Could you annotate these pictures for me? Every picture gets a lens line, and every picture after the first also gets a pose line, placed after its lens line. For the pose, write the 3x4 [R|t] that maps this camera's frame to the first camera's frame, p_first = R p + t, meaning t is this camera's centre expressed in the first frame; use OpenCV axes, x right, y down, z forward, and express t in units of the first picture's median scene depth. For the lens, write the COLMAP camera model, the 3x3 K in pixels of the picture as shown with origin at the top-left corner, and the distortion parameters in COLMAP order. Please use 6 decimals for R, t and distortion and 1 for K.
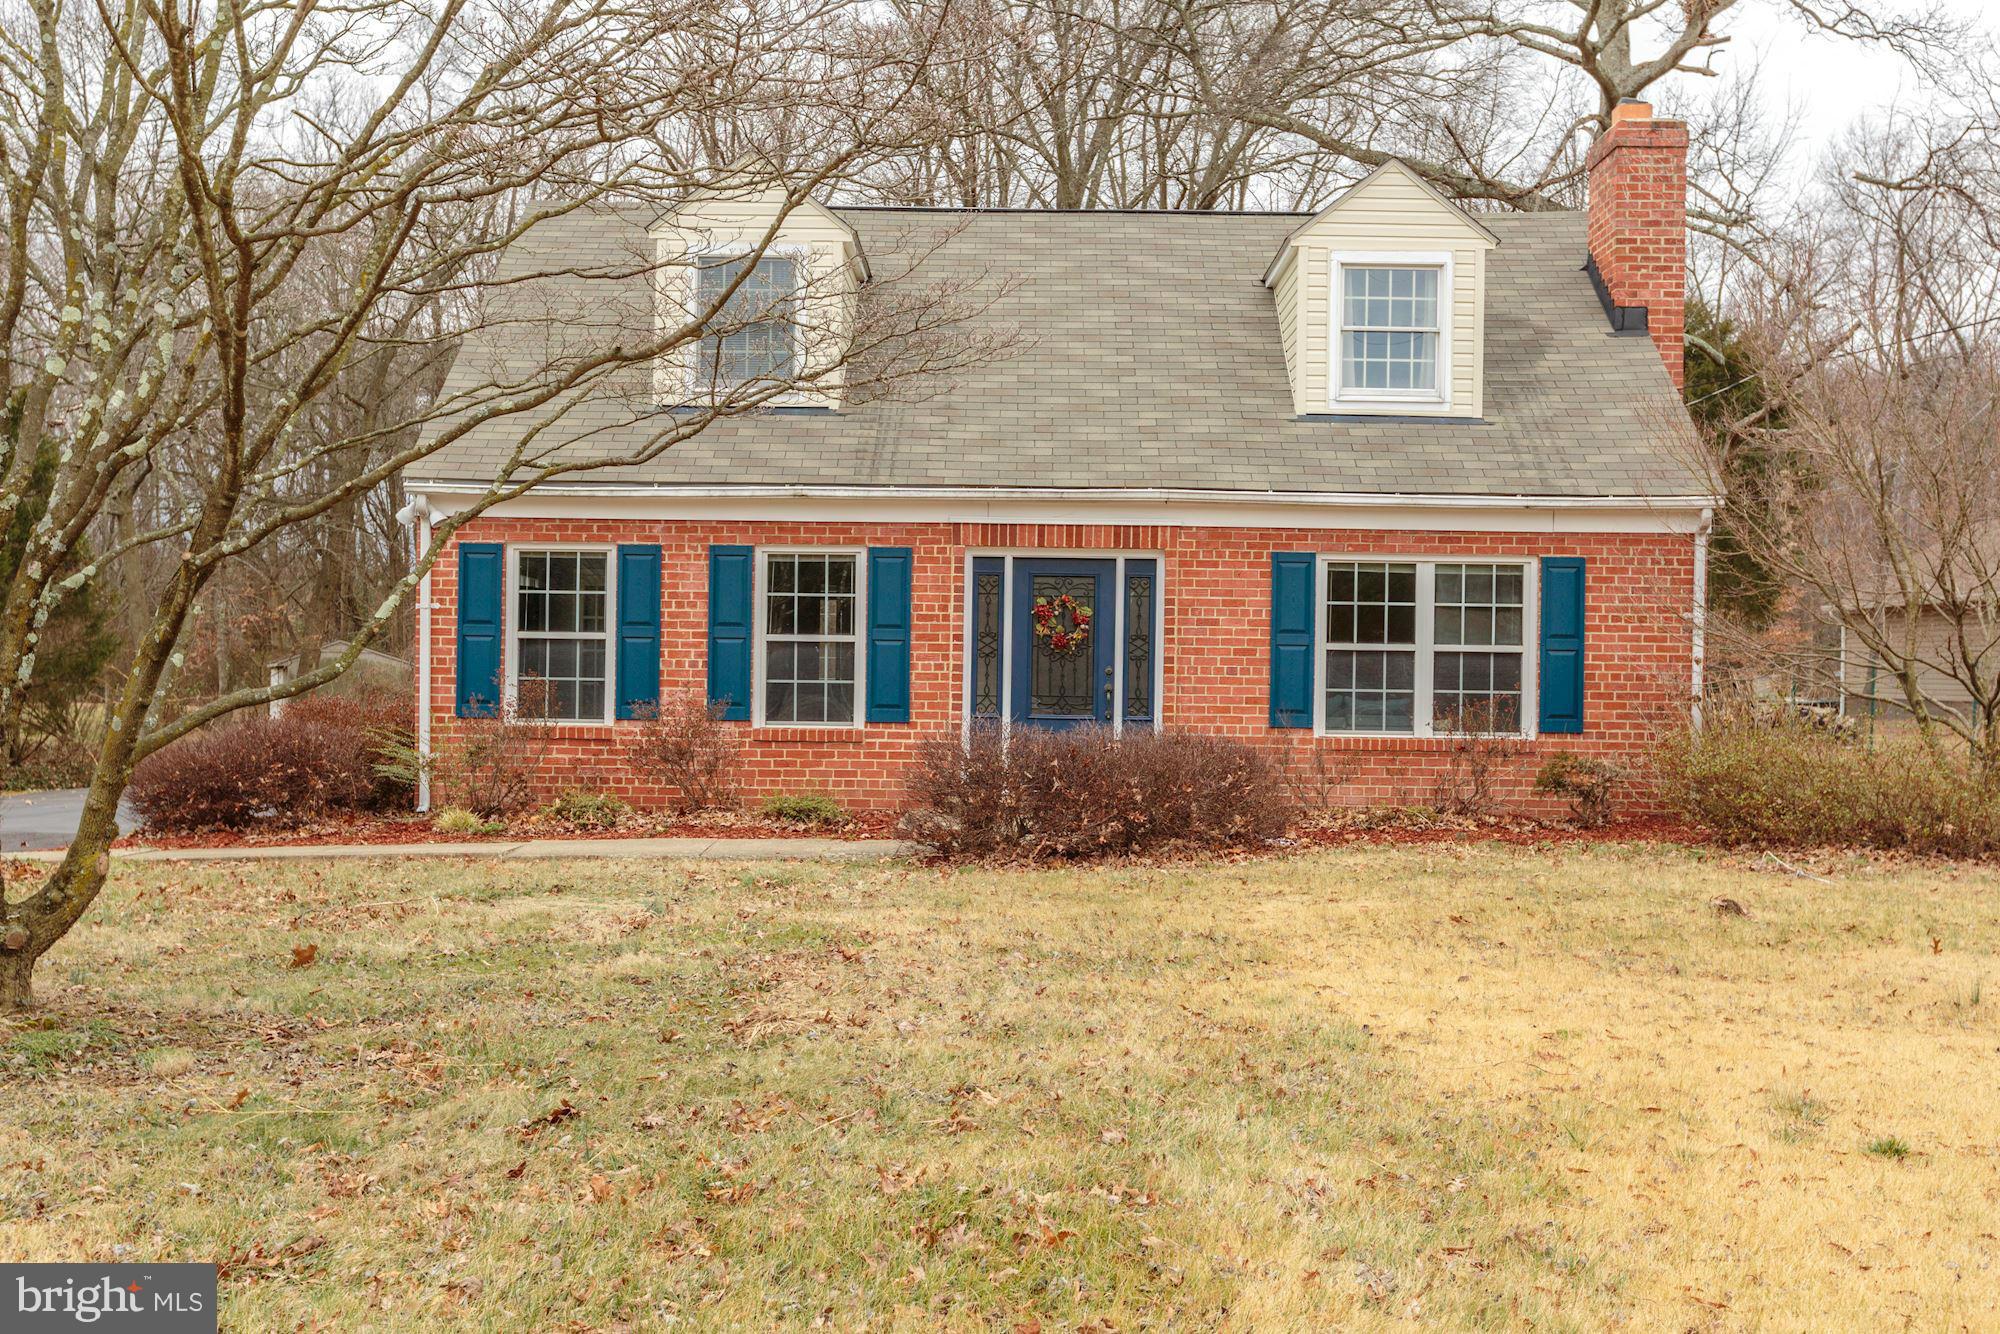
lens RADIAL K [[1669.6, 0, 1000.0], [0, 1669.6, 667.0], [0, 0, 1]] dist [-0.001218, -0.000117]
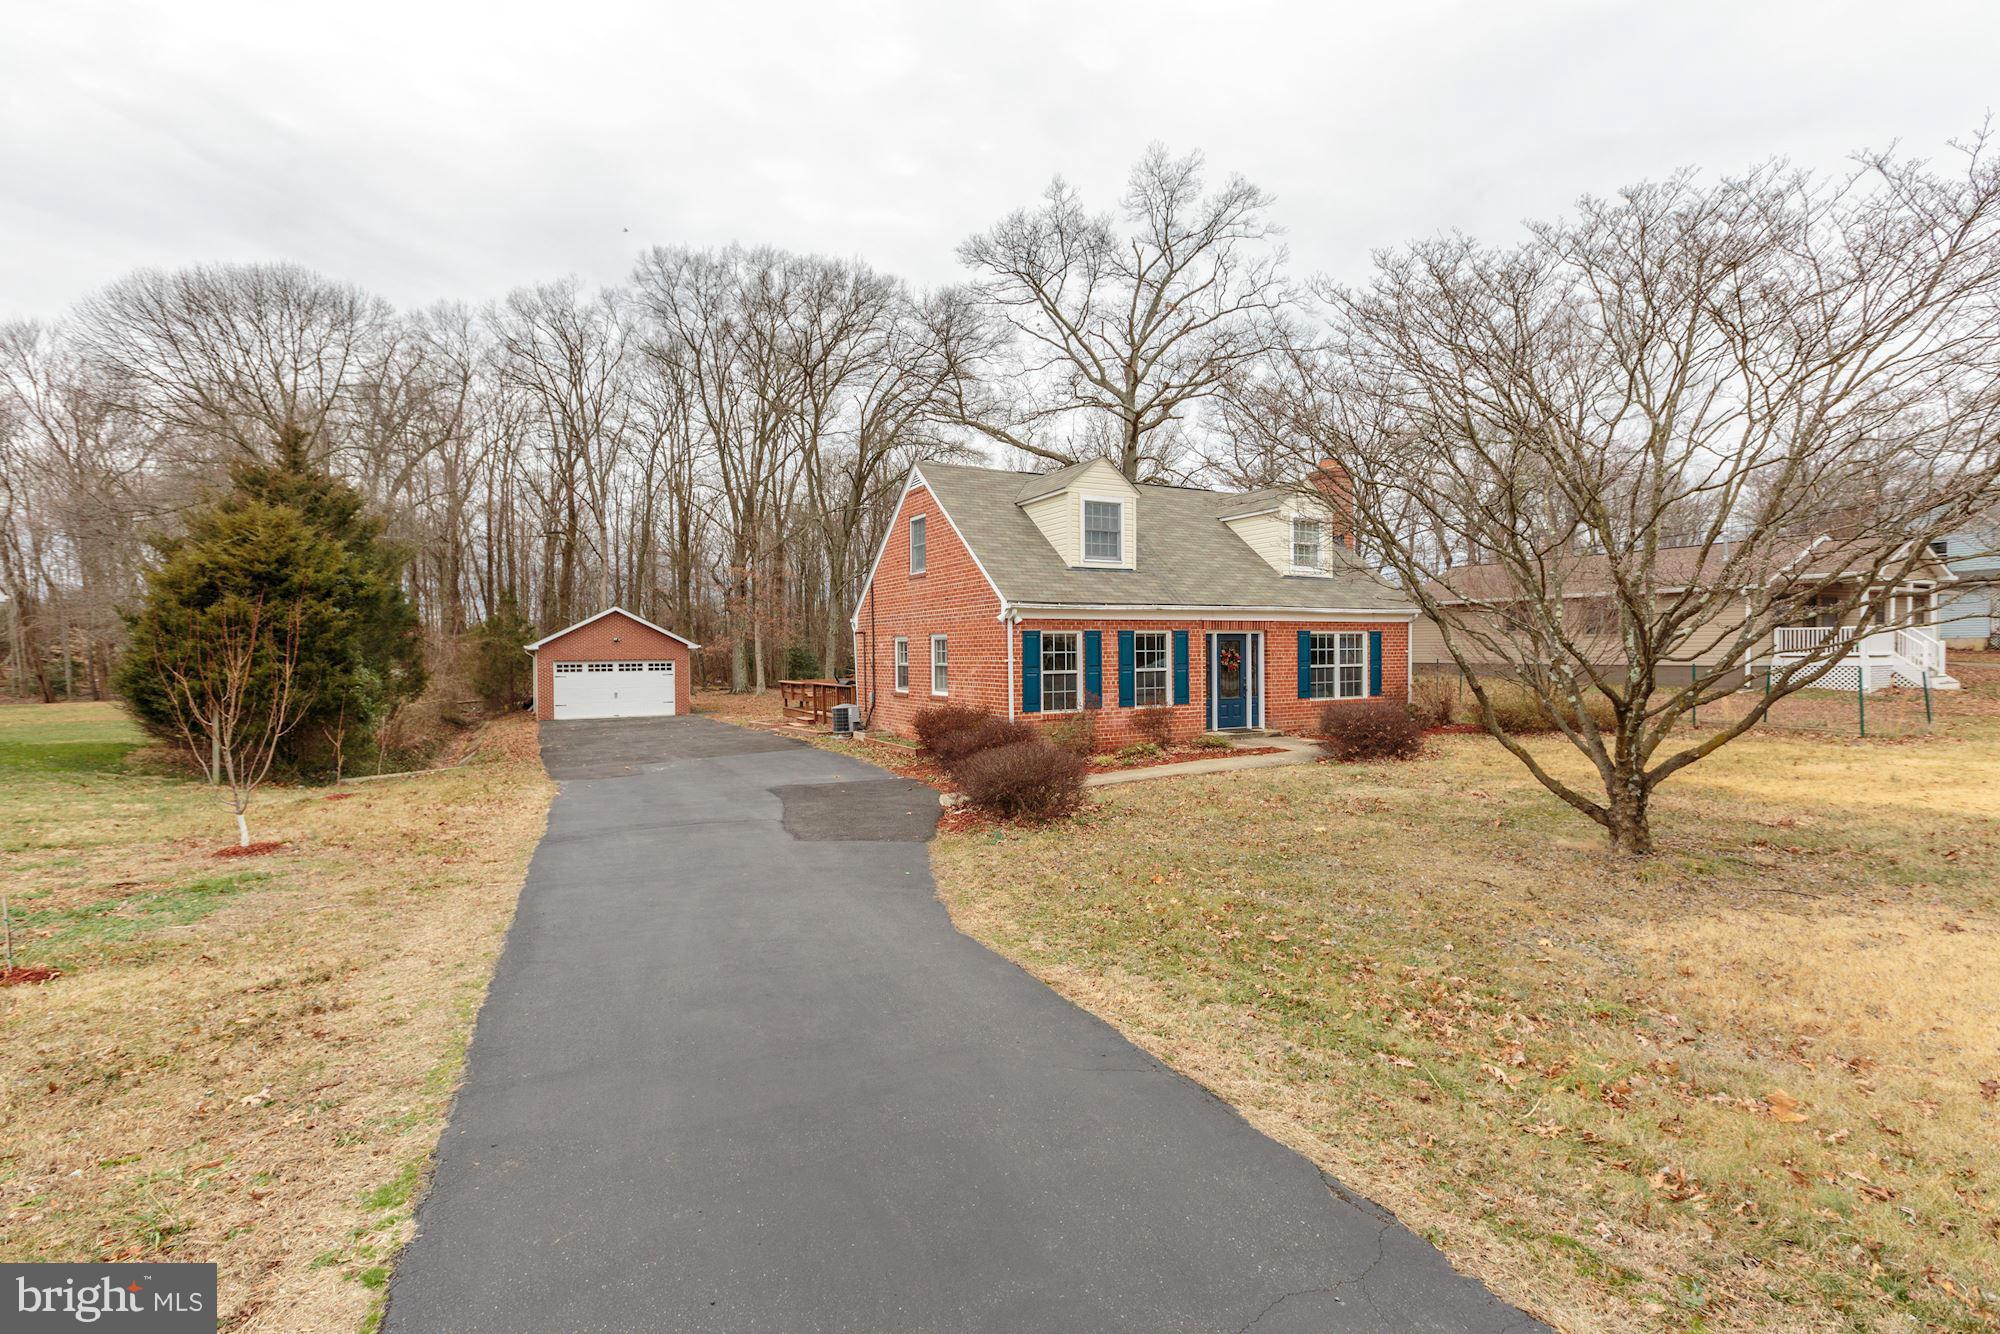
lens RADIAL K [[887.3, 0, 1000.0], [0, 887.3, 664.7], [0, 0, 1]] dist [0.001212, 0.000071]
pose [[0.896415, -0.029950, 0.442202, -0.842295], [0.041988, 0.998966, -0.017458, -0.011202], [-0.441221, 0.034217, 0.896746, -0.023462]]
